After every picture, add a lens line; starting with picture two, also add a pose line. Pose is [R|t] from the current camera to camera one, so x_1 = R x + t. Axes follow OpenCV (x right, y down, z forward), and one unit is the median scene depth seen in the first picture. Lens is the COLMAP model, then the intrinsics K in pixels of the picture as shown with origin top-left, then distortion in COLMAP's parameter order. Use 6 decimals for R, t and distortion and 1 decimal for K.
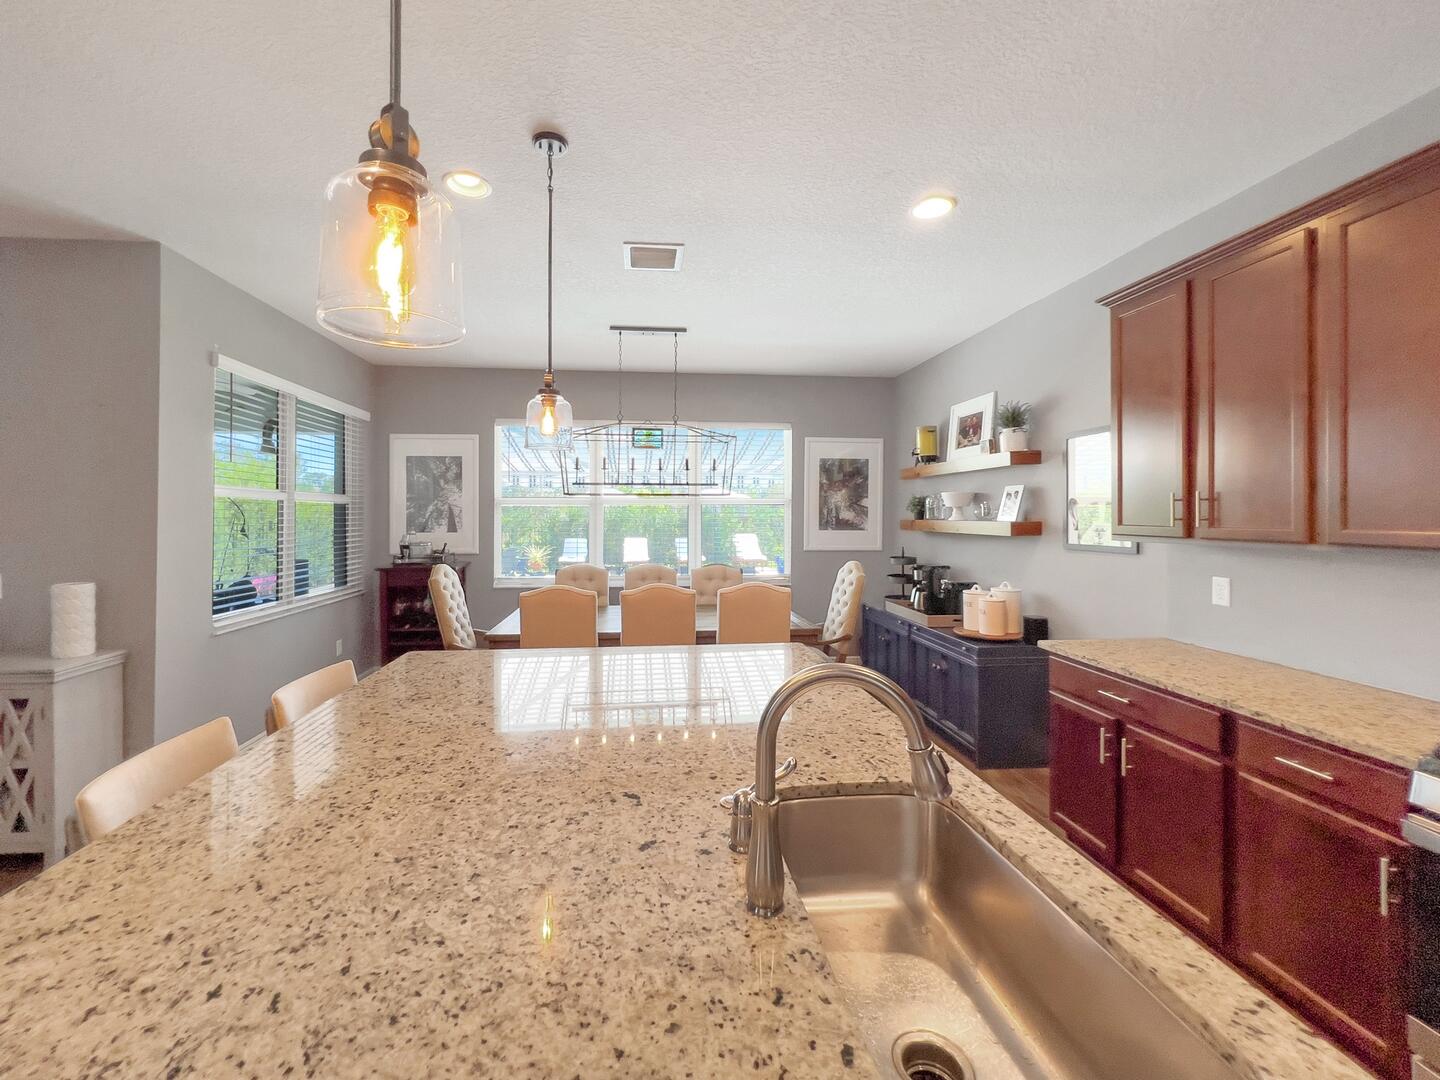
lens RADIAL K [[602.9, 0, 687.2], [0, 602.9, 513.7], [0, 0, 1]] dist [-0.000440, 0.000101]
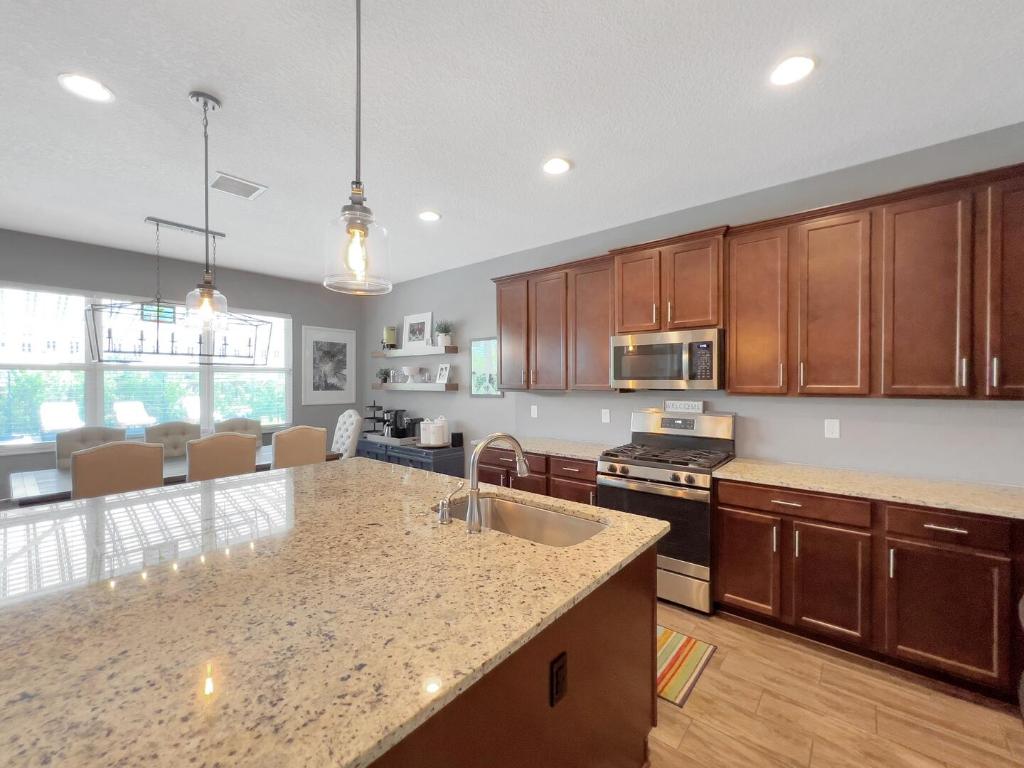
lens RADIAL K [[428.7, 0, 514.4], [0, 428.7, 384.1], [0, 0, 1]] dist [-0.000440, 0.000101]
pose [[0.705348, -0.006401, 0.708832, -0.258037], [-0.000566, 0.999954, 0.009594, 0.002624], [-0.708861, -0.007168, 0.705312, -0.098376]]
